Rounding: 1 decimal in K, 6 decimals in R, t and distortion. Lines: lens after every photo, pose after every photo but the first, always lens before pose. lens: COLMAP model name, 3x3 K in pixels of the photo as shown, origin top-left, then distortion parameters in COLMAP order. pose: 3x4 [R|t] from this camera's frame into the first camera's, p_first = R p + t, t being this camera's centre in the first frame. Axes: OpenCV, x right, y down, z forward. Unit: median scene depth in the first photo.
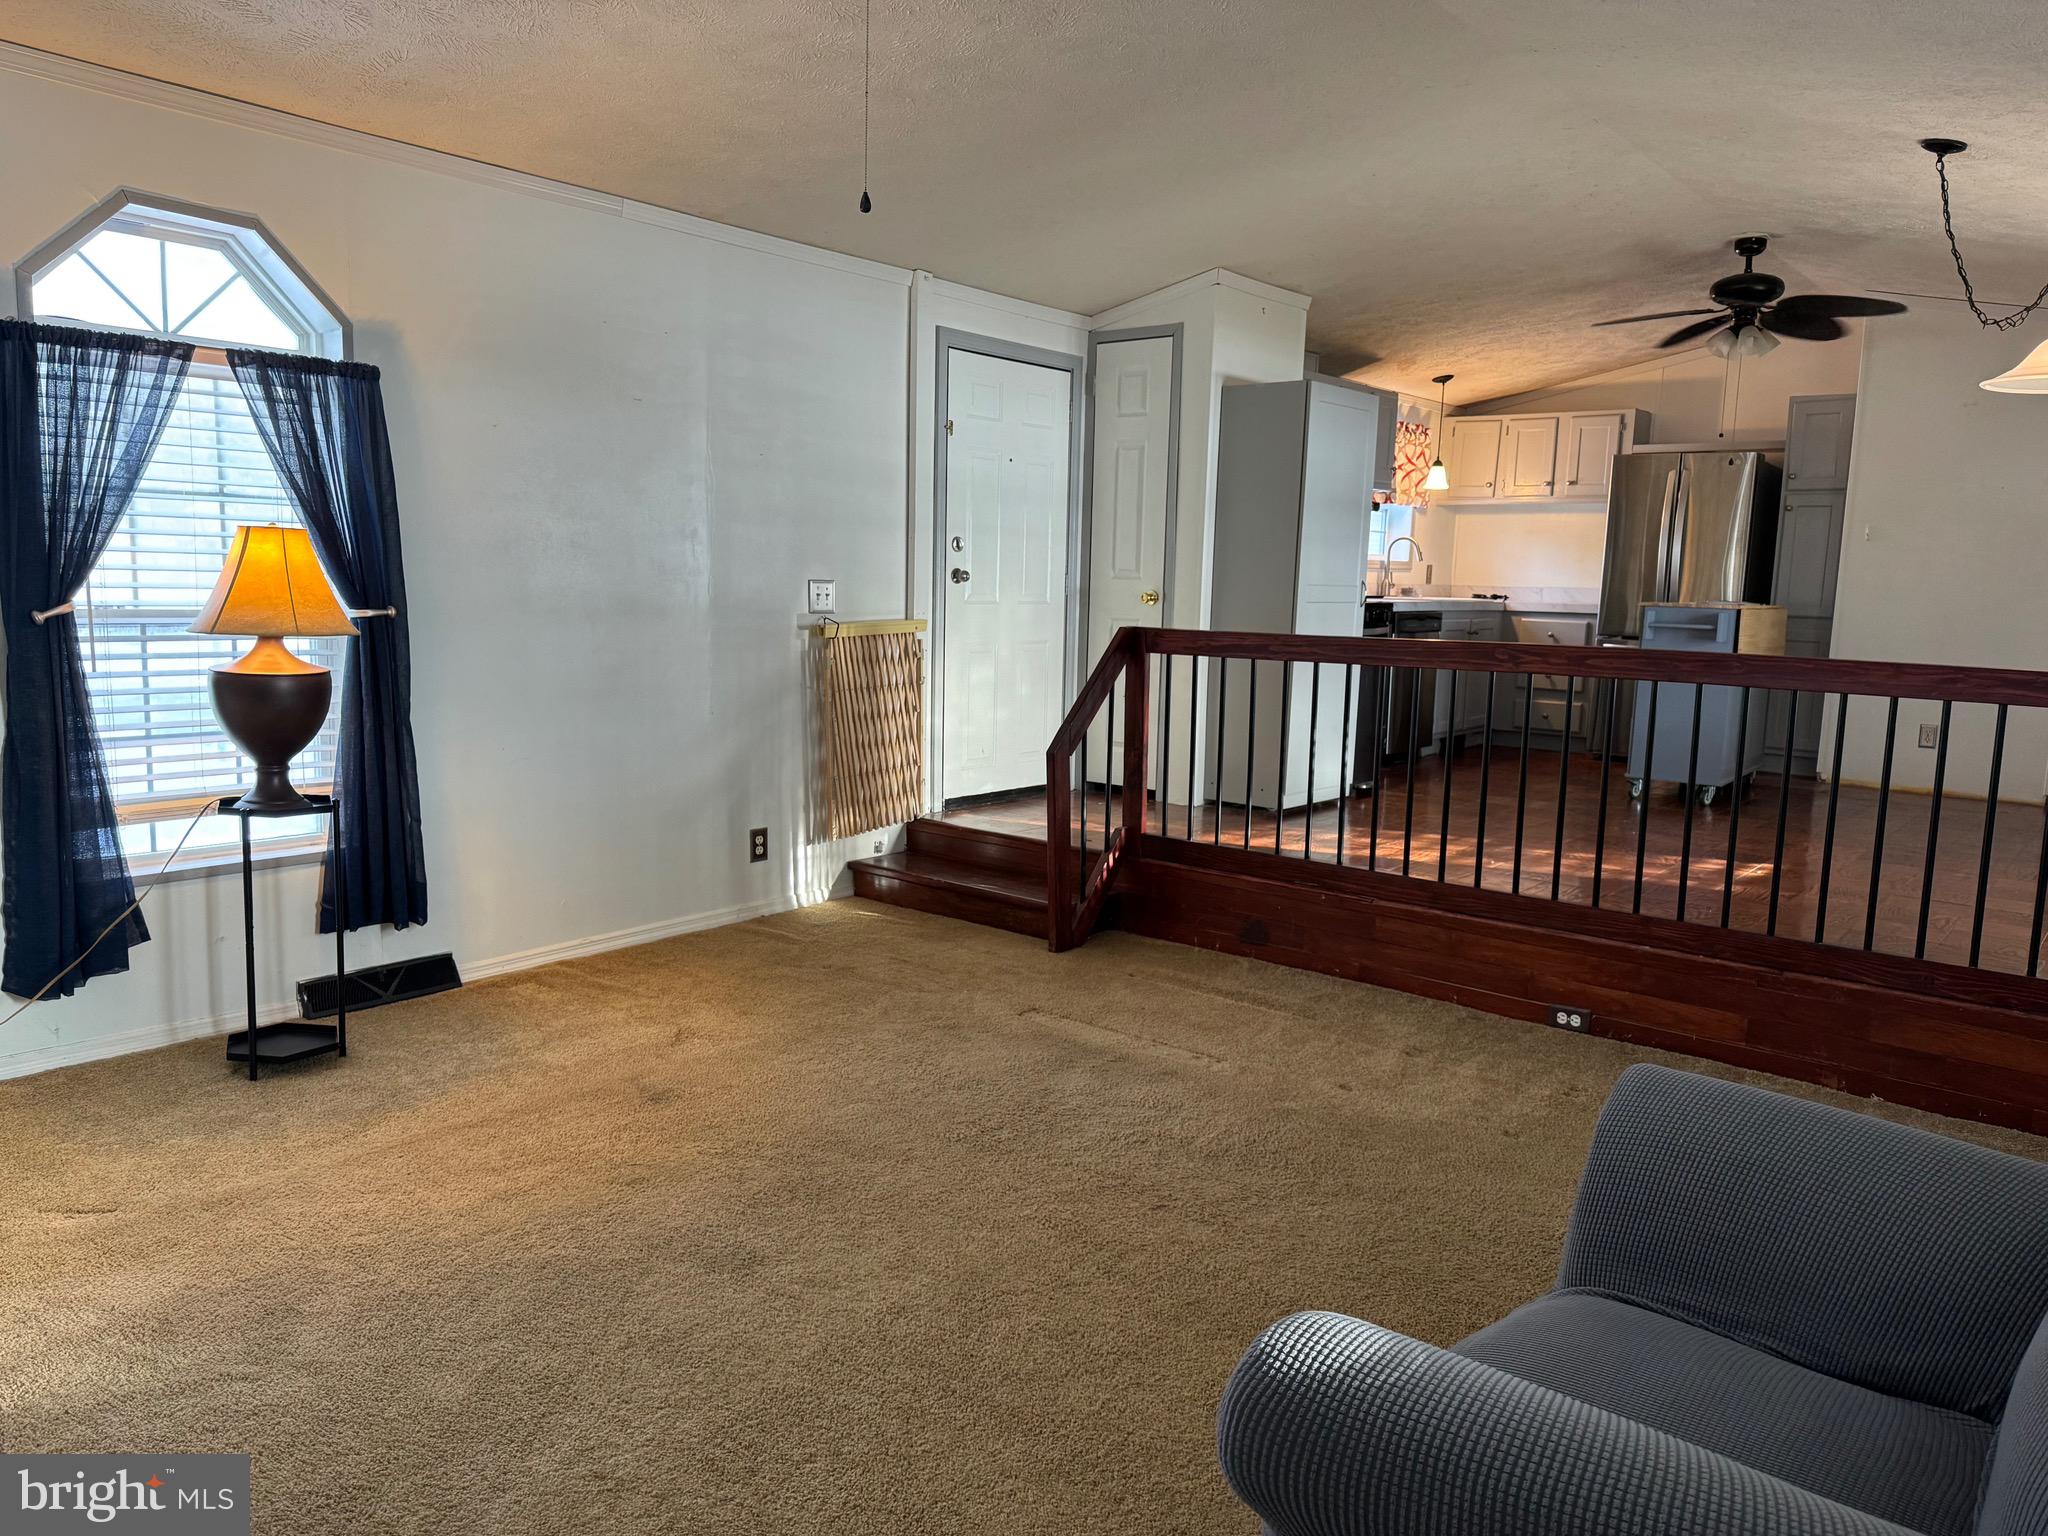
lens RADIAL K [[1438.8, 0, 1030.0], [0, 1438.8, 768.0], [0, 0, 1]] dist [0.080985, -0.099814]
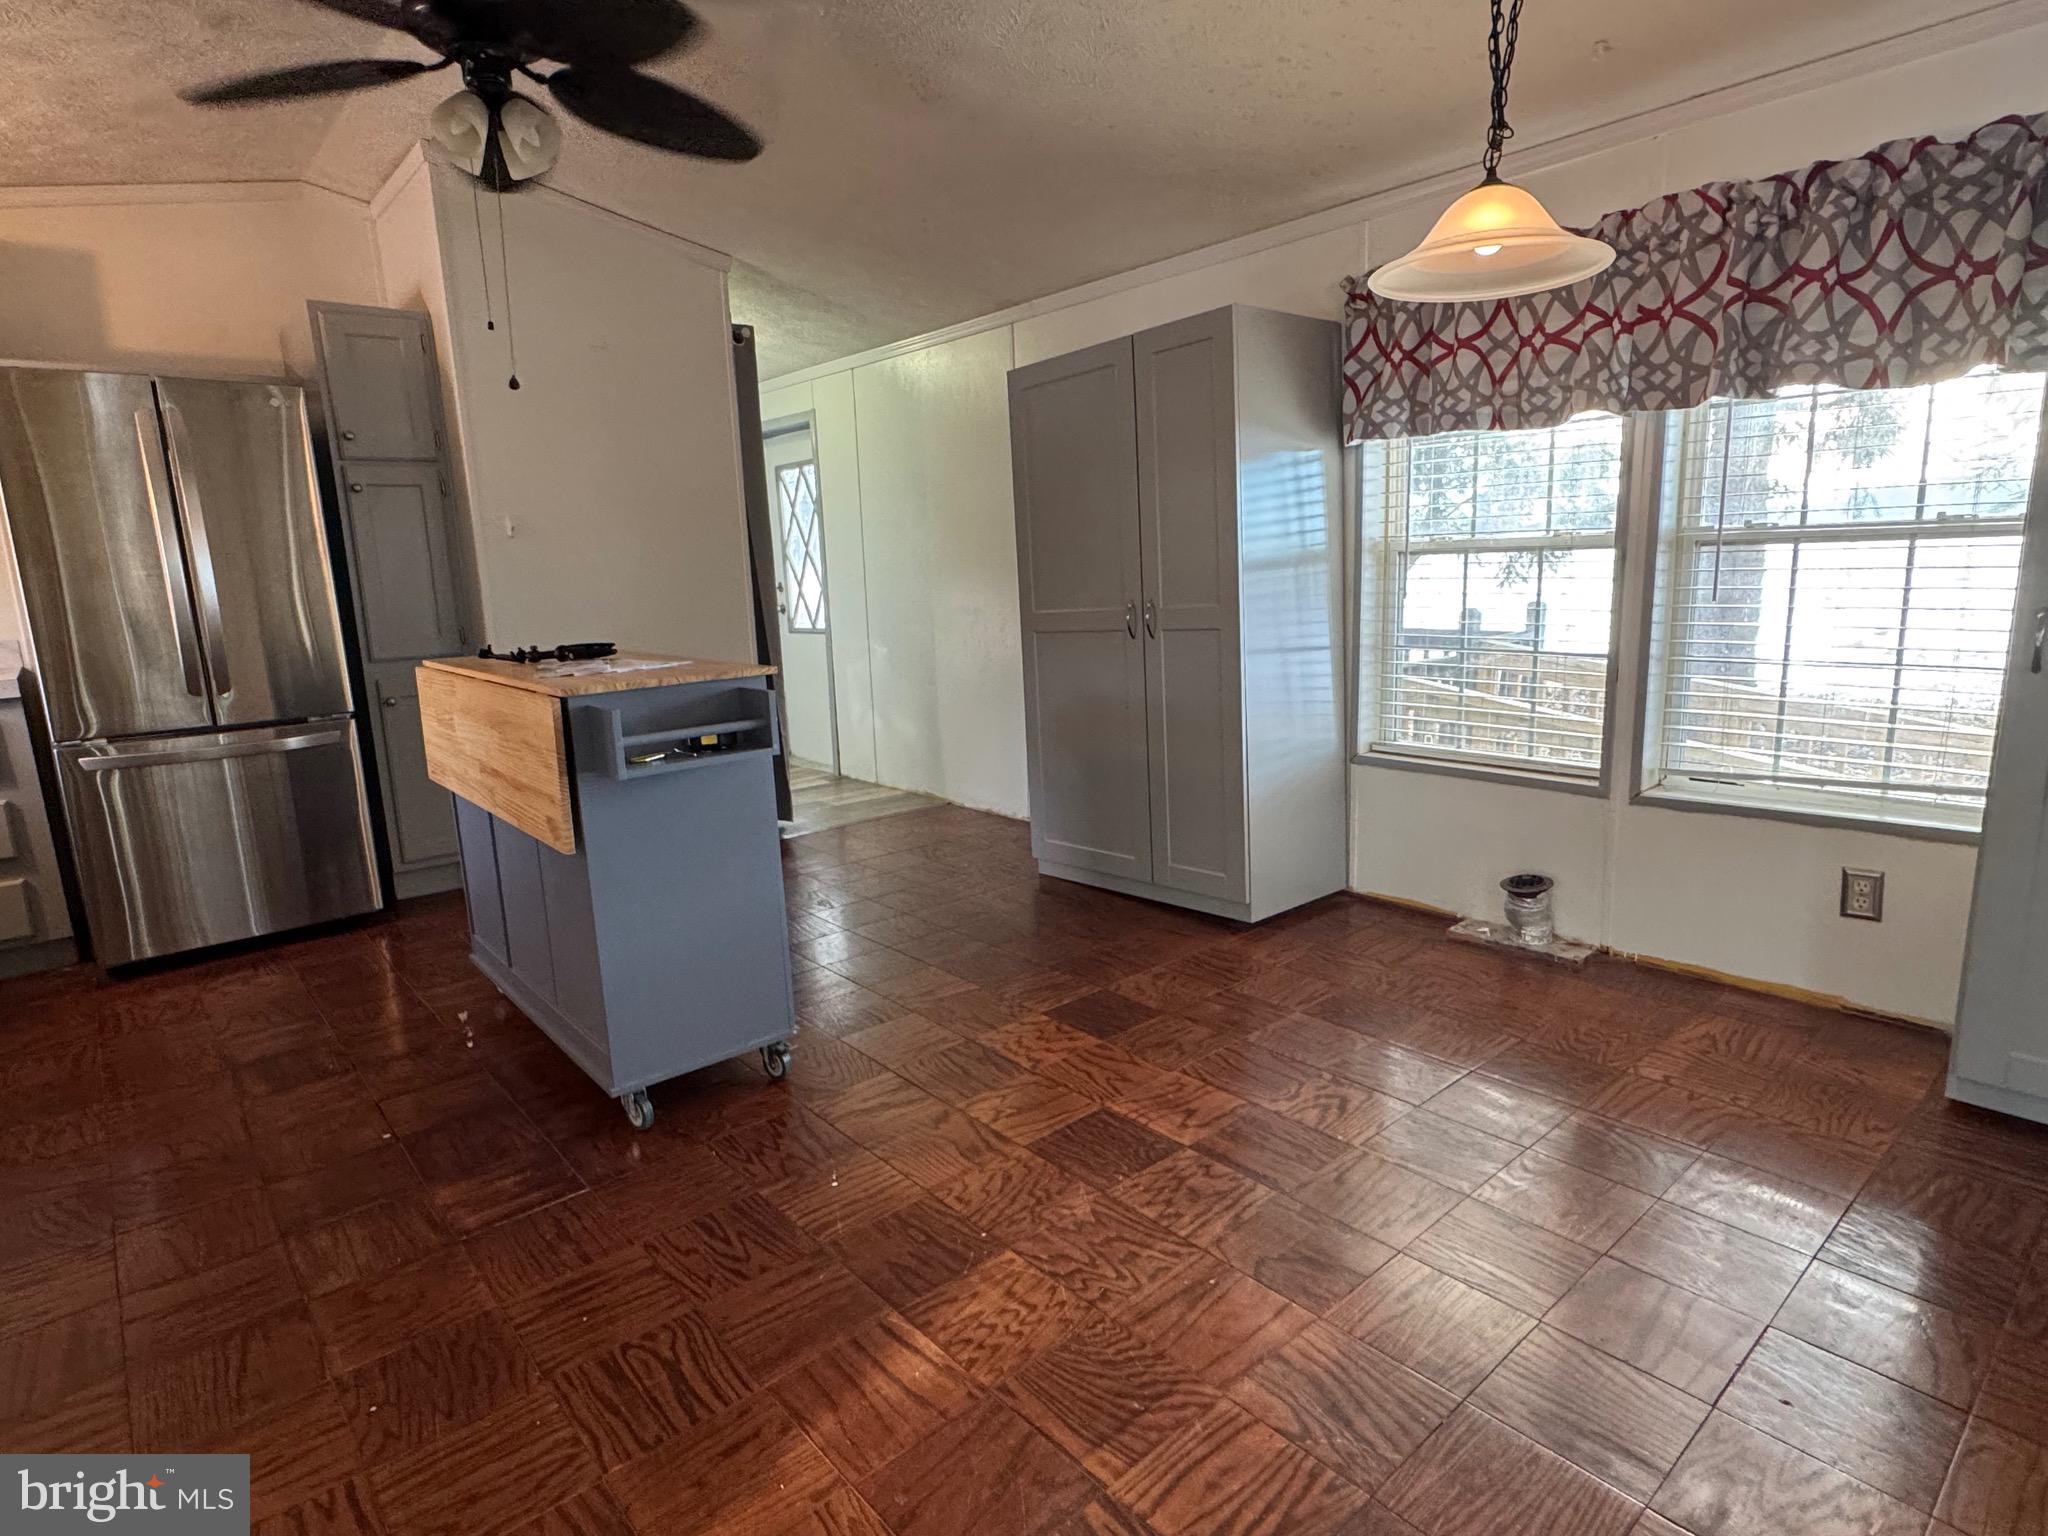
lens RADIAL K [[1096.6, 0, 1026.5], [0, 1096.6, 771.1], [0, 0, 1]] dist [-0.005680, 0.003154]
pose [[0.166471, -0.224189, 0.960222, 0.145337], [0.176062, 0.964920, 0.194762, -0.156347], [-0.970201, 0.136636, 0.200102, 0.991935]]
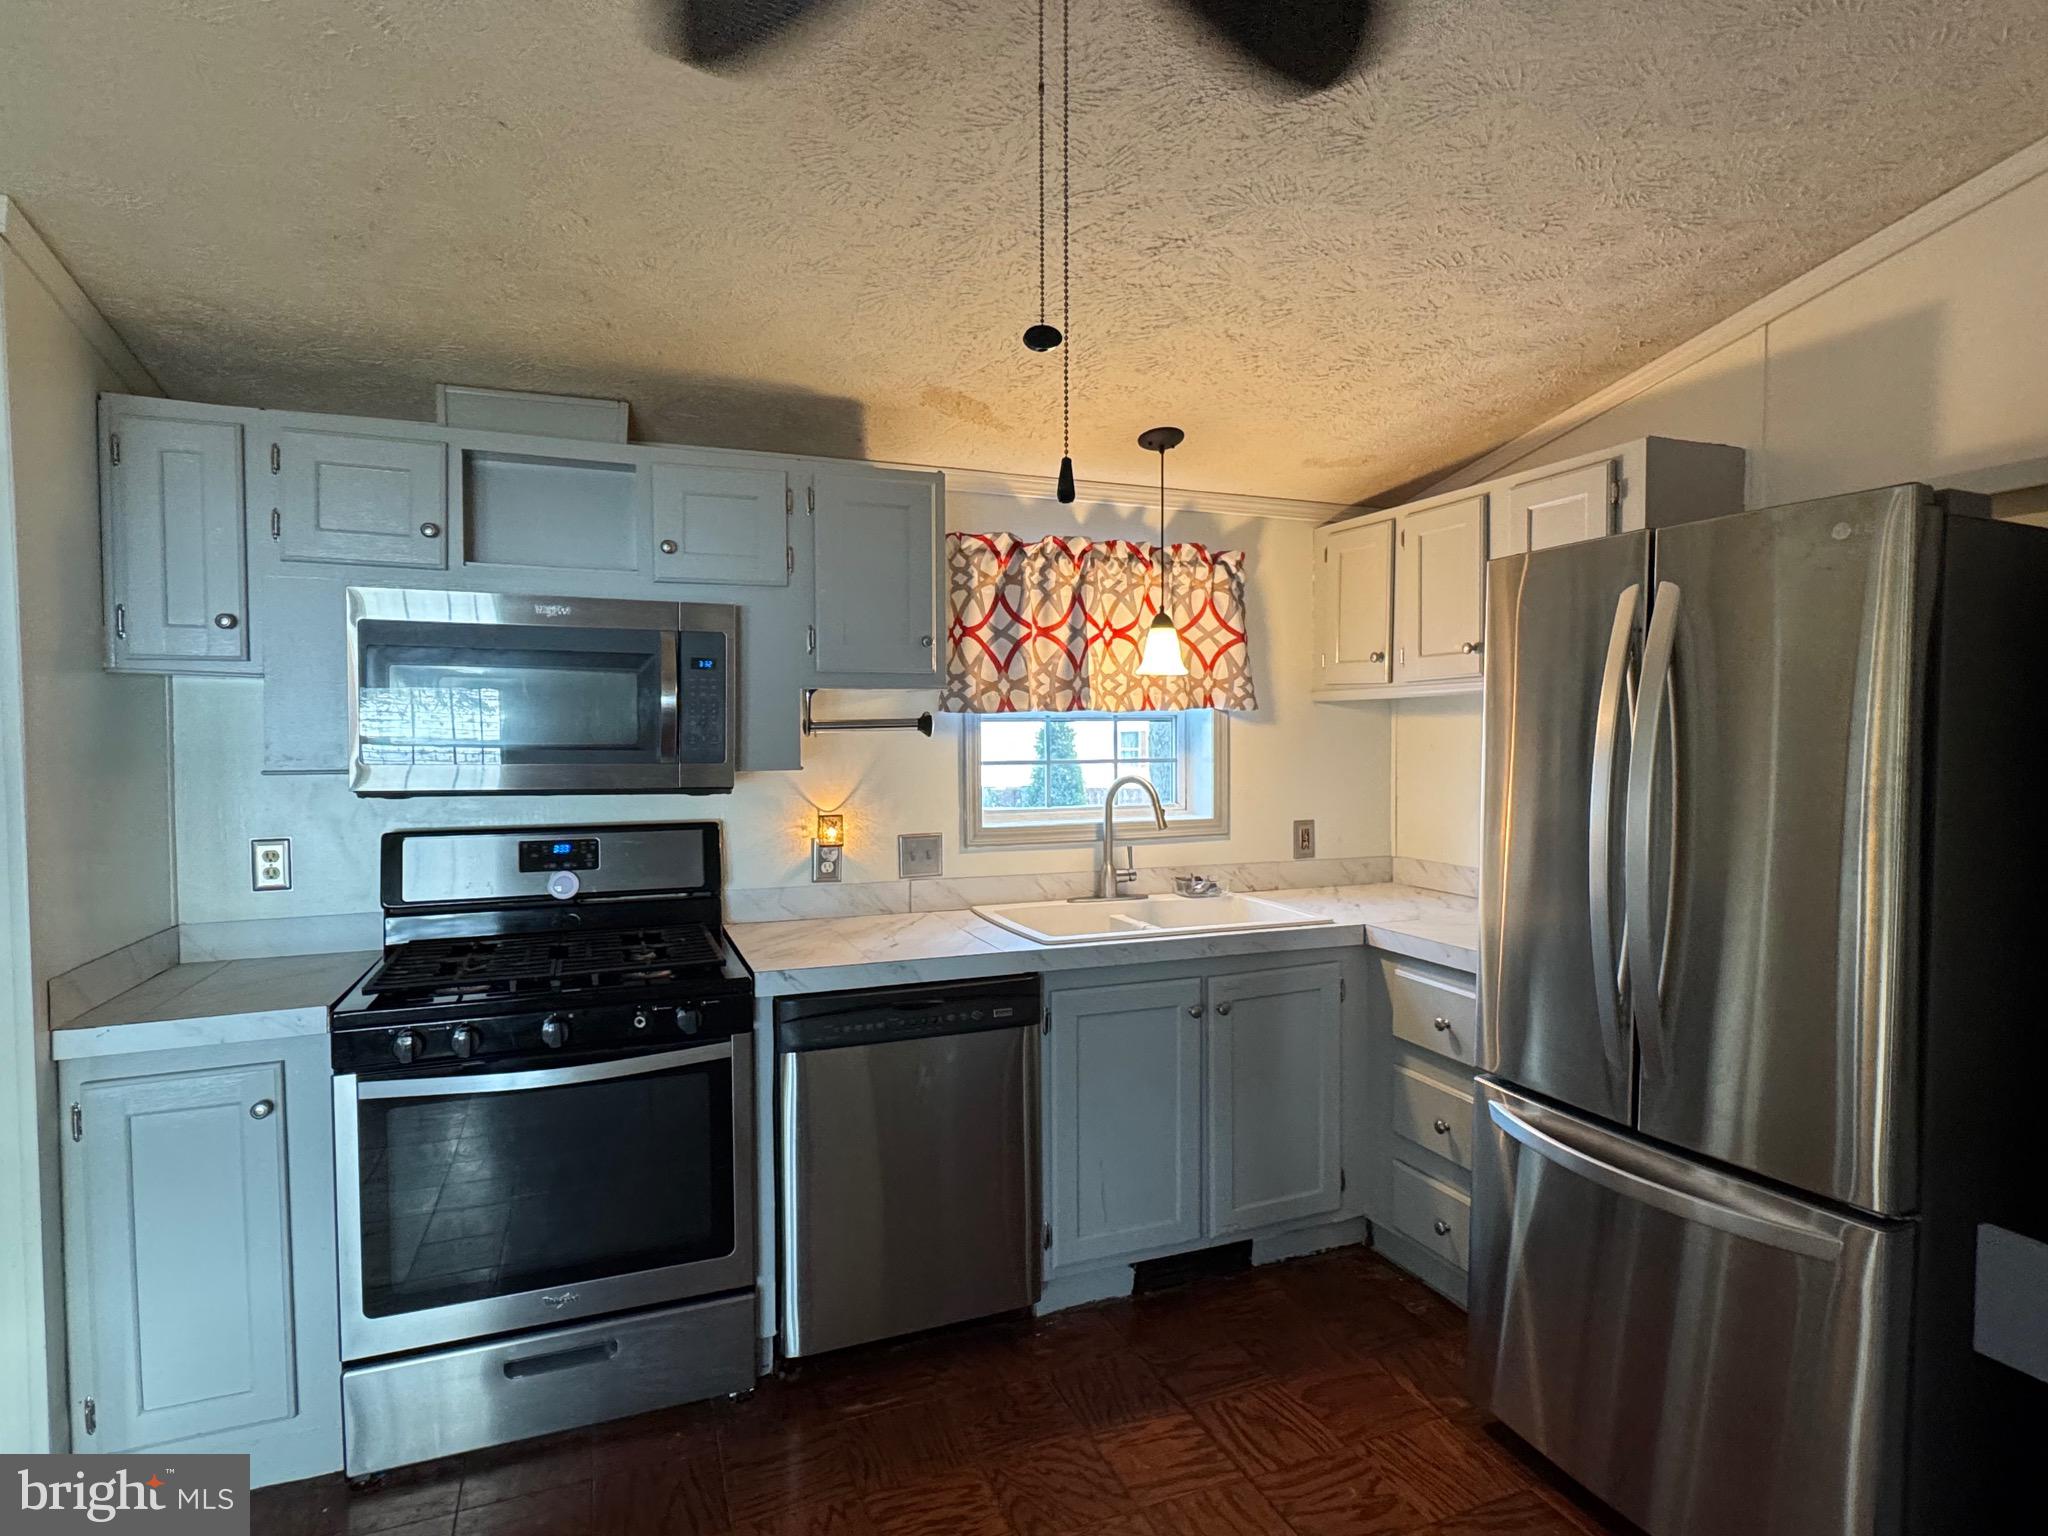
lens RADIAL K [[1096.6, 0, 1024.8], [0, 1096.6, 770.3], [0, 0, 1]] dist [-0.005680, 0.003154]
pose [[0.874337, -0.016889, -0.485026, 0.687624], [-0.037017, 0.994162, -0.101346, -0.213684], [0.483906, 0.106565, 0.868607, 1.155595]]
